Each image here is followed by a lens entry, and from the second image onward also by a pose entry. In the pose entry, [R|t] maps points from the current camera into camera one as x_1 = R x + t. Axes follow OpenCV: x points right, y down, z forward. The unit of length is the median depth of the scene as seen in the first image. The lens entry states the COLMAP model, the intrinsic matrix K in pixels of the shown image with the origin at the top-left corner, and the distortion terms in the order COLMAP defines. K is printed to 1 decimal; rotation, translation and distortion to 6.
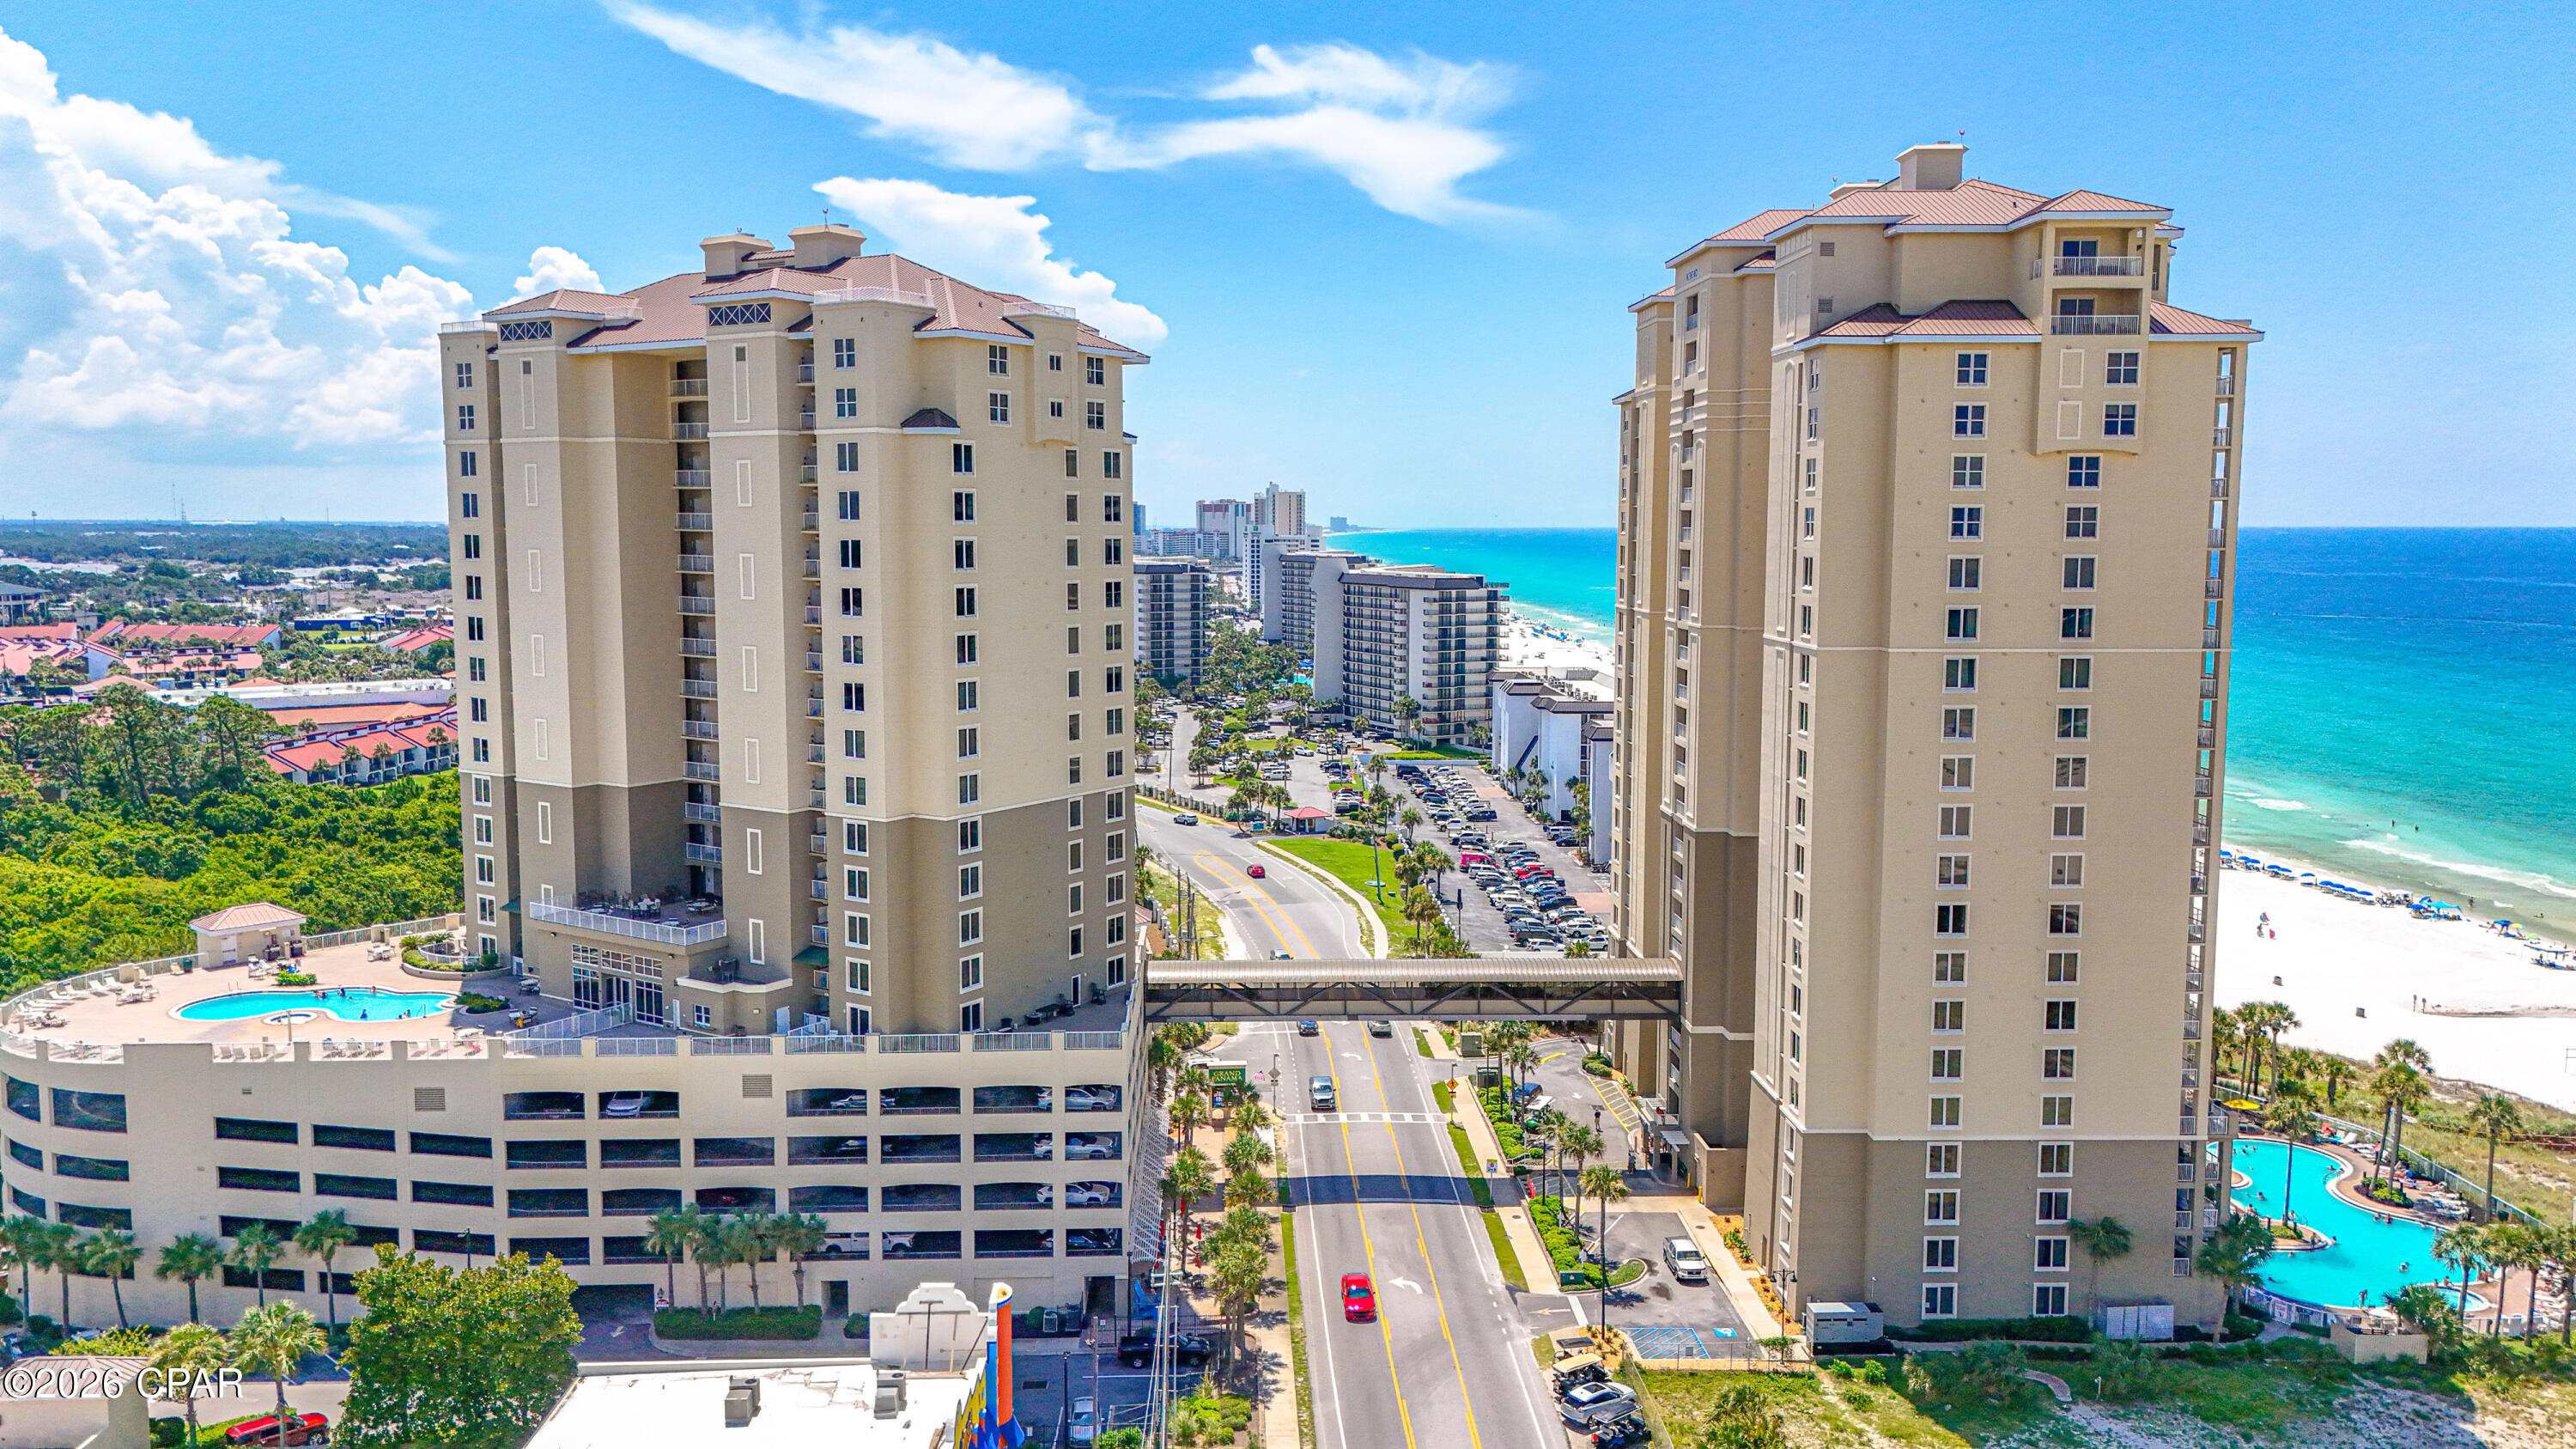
lens RADIAL K [[1898.6, 0, 1283.3], [0, 1898.6, 712.6], [0, 0, 1]] dist [0.066723, -0.055720]
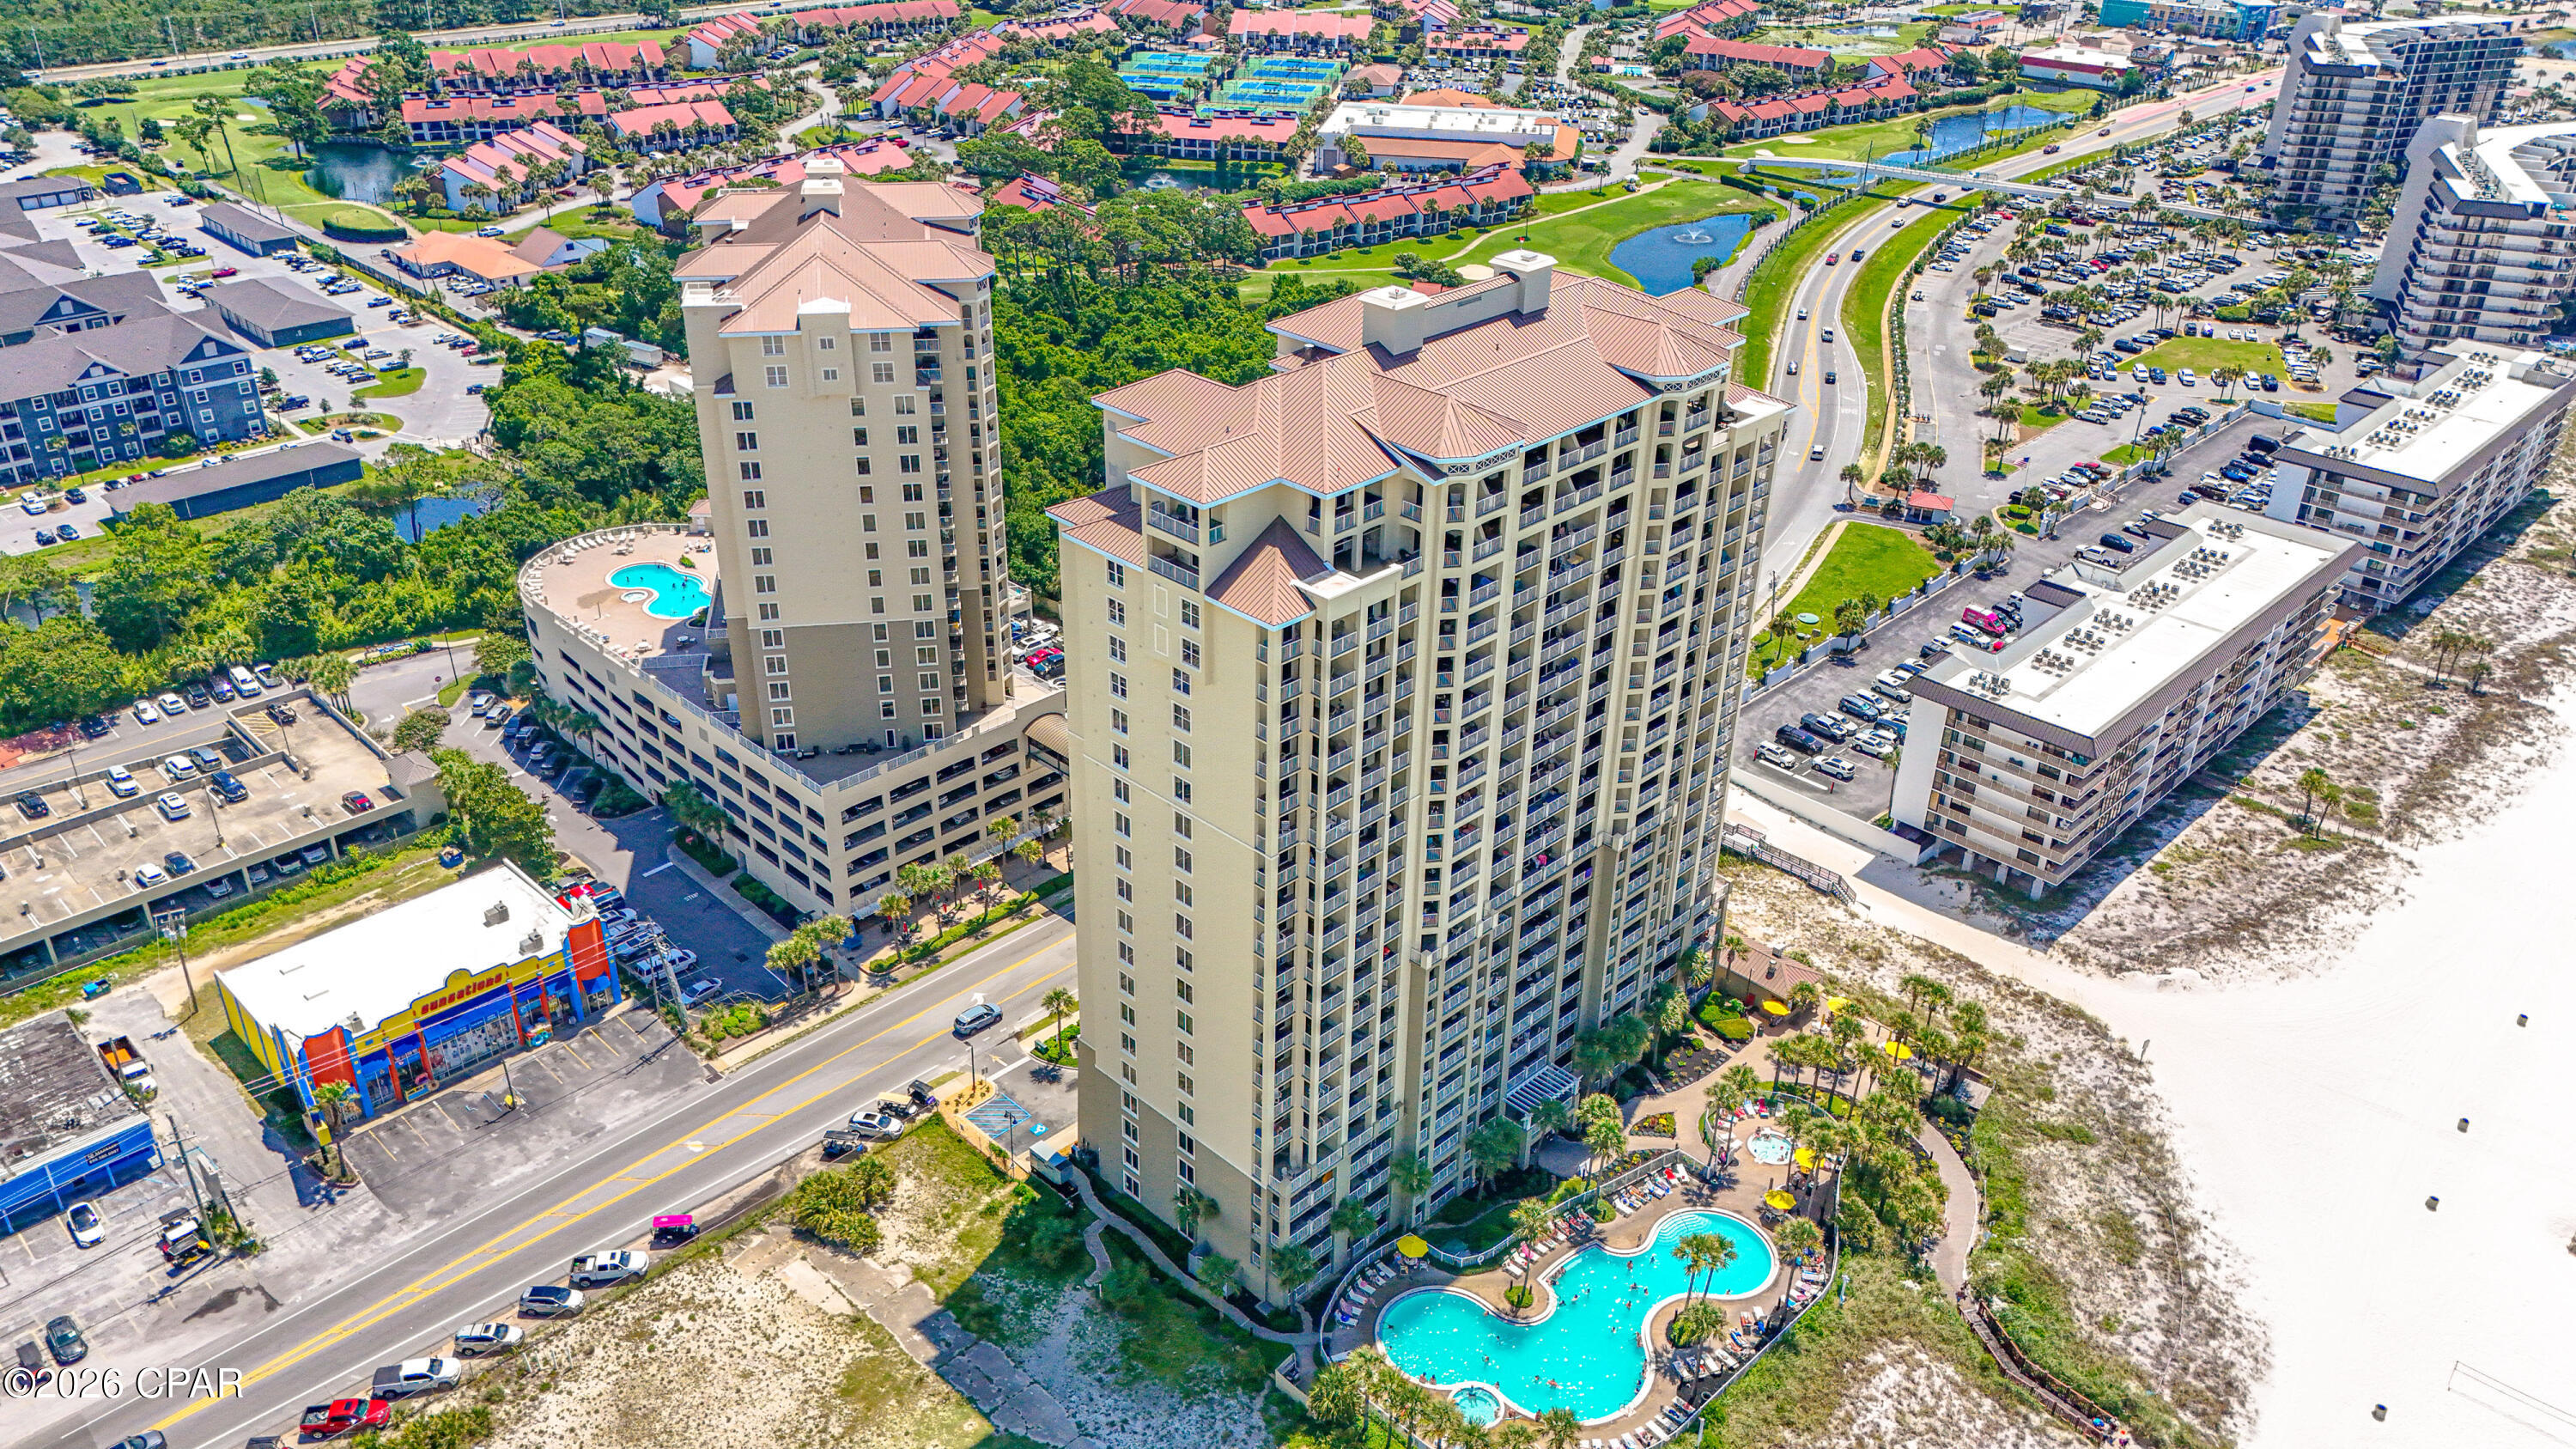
lens RADIAL K [[1898.6, 0, 1284.4], [0, 1898.6, 714.9], [0, 0, 1]] dist [0.066723, -0.055720]
pose [[0.684880, 0.353312, -0.637267, 1.157818], [-0.087885, 0.908248, 0.409098, -0.563853], [0.723336, -0.224177, 0.653092, 0.261485]]
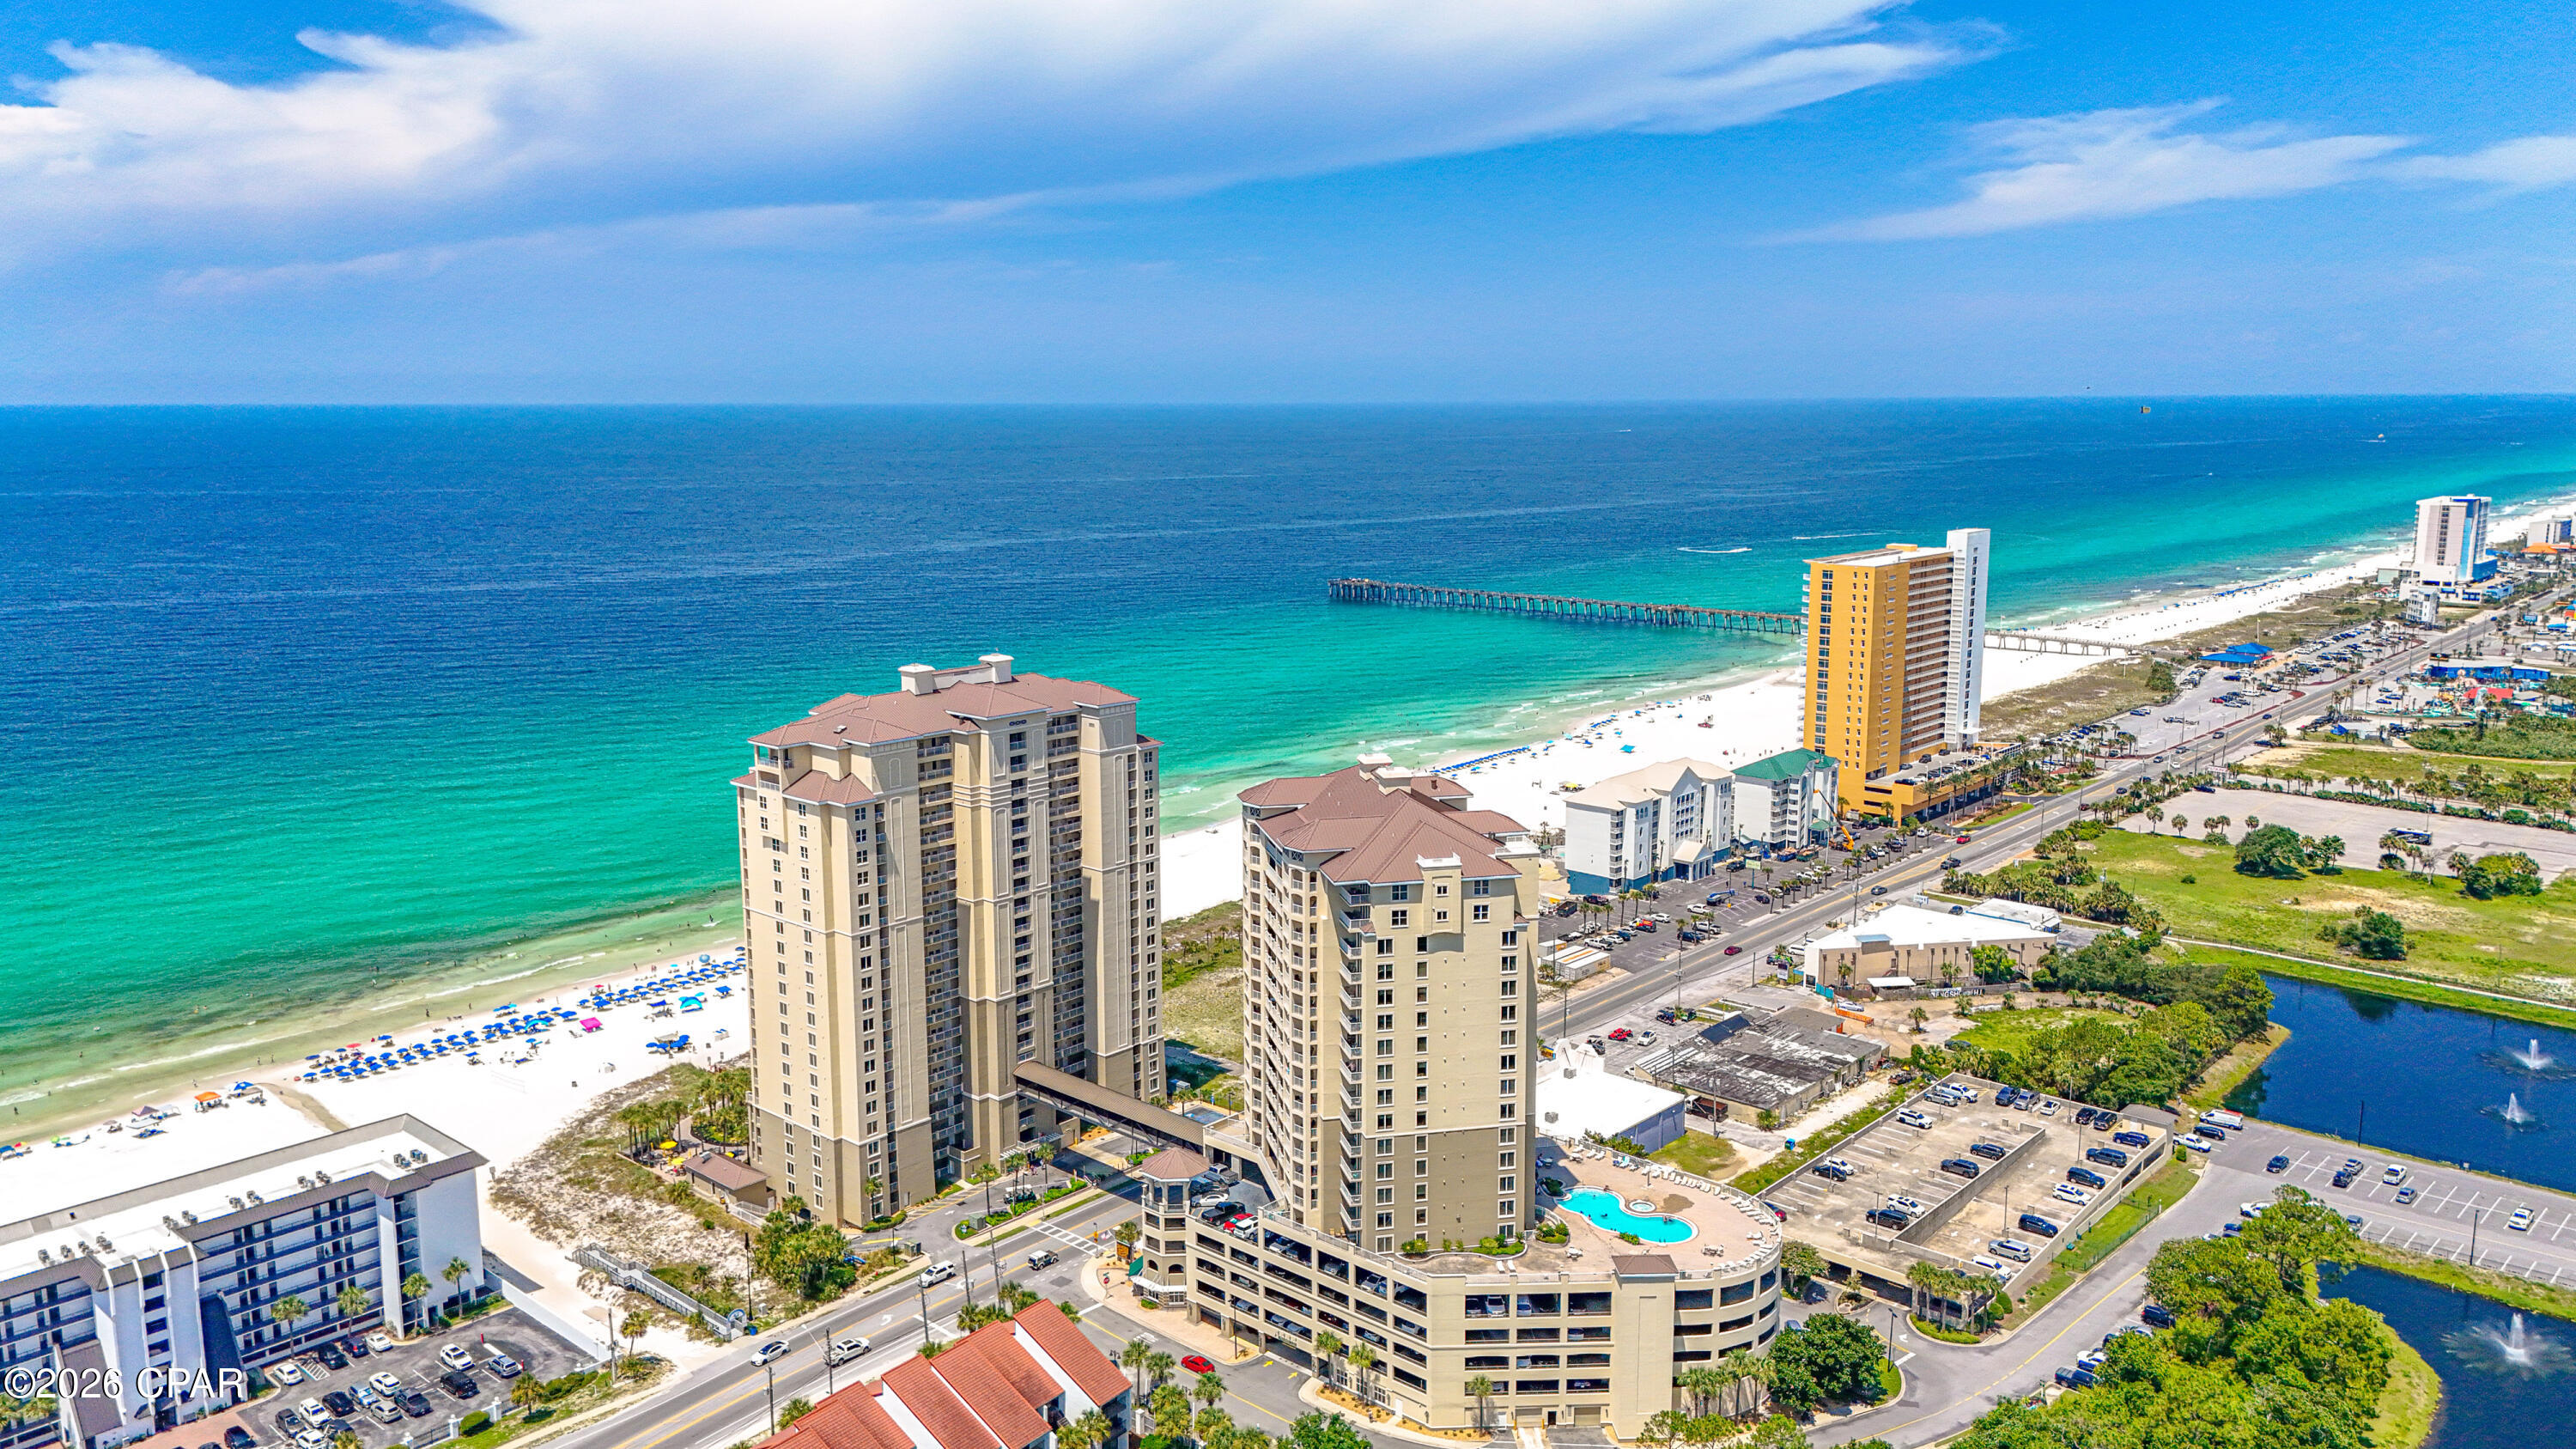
lens RADIAL K [[1898.6, 0, 1284.7], [0, 1898.6, 697.0], [0, 0, 1]] dist [0.066723, -0.055720]
pose [[-0.715493, -0.108908, 0.690079, -1.587140], [0.074663, 0.970197, 0.230528, -0.816718], [-0.694619, 0.216464, -0.686038, 2.555524]]
